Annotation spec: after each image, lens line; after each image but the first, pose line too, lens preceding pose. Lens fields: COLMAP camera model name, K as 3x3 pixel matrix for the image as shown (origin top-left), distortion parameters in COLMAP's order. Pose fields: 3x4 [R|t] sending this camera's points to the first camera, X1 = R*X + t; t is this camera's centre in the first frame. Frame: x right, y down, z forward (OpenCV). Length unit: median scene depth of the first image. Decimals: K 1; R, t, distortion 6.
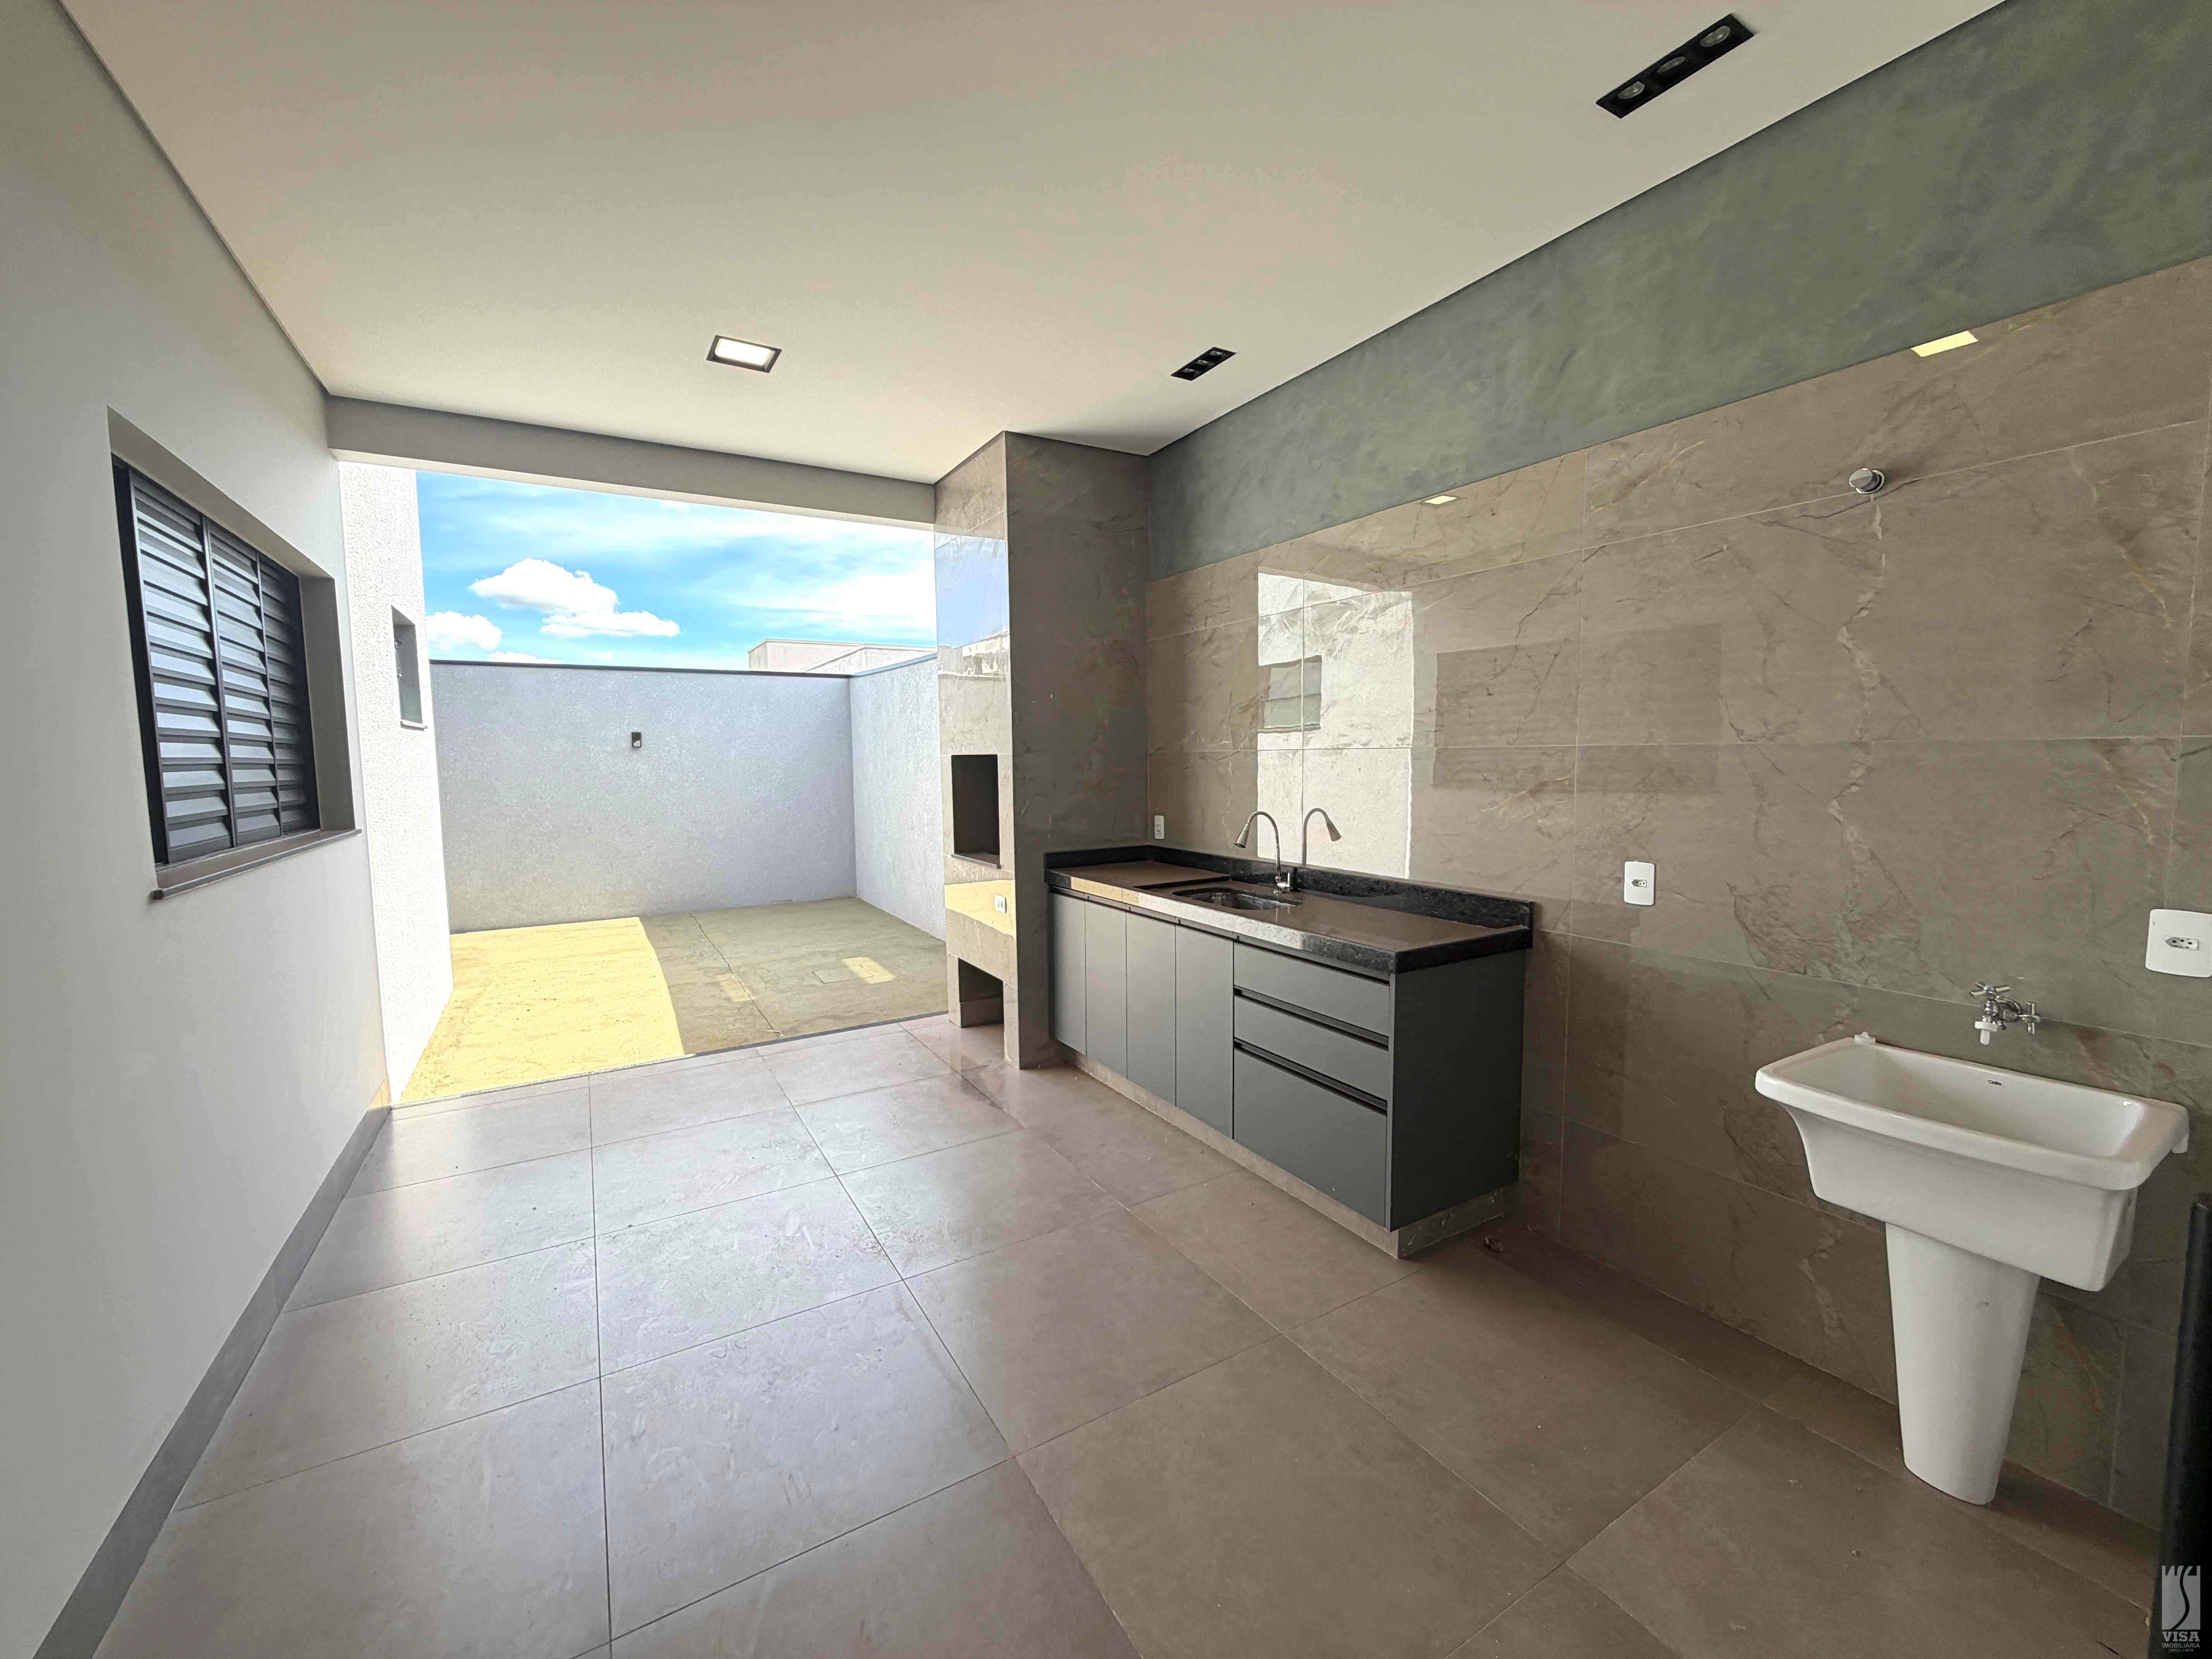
lens RADIAL K [[883.9, 0, 1105.3], [0, 883.9, 826.6], [0, 0, 1]] dist [0.000304, 0.000208]
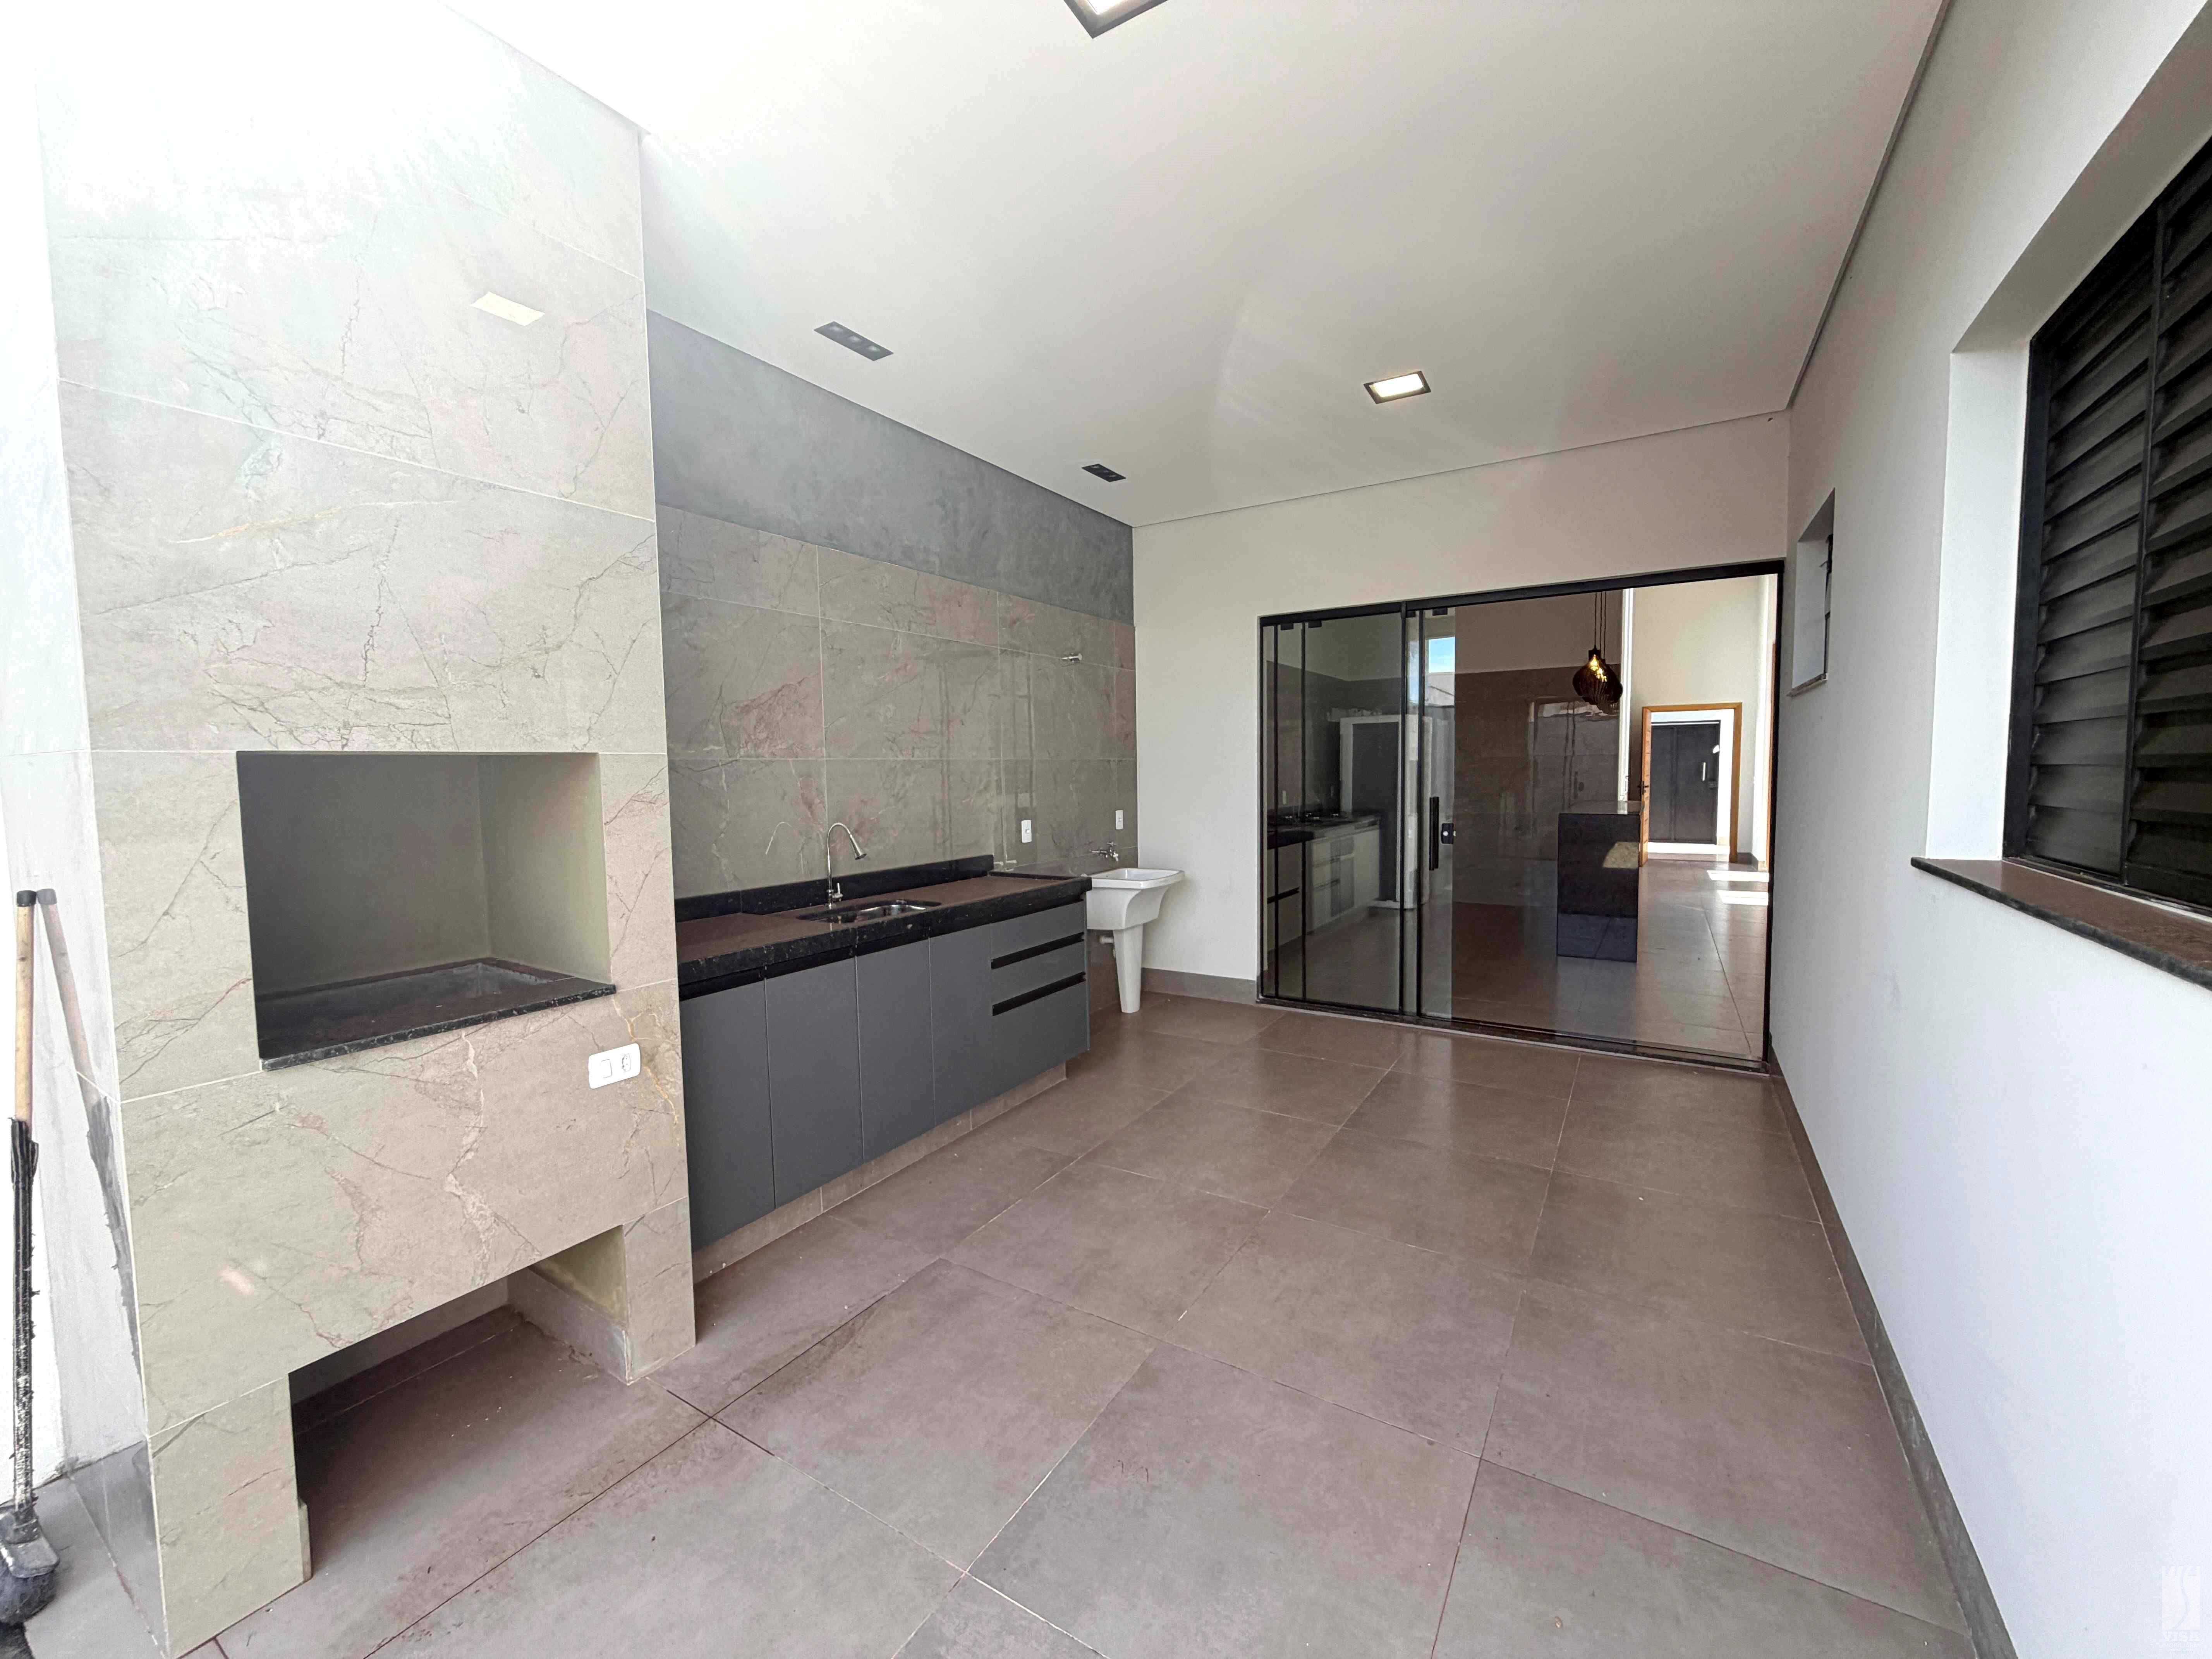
lens RADIAL K [[883.9, 0, 1105.3], [0, 883.9, 826.6], [0, 0, 1]] dist [0.000304, 0.000208]
pose [[-0.459603, -0.035724, 0.887406, -0.686048], [0.097903, 0.991063, 0.090603, -0.060137], [-0.882712, 0.128521, -0.451998, 1.003190]]
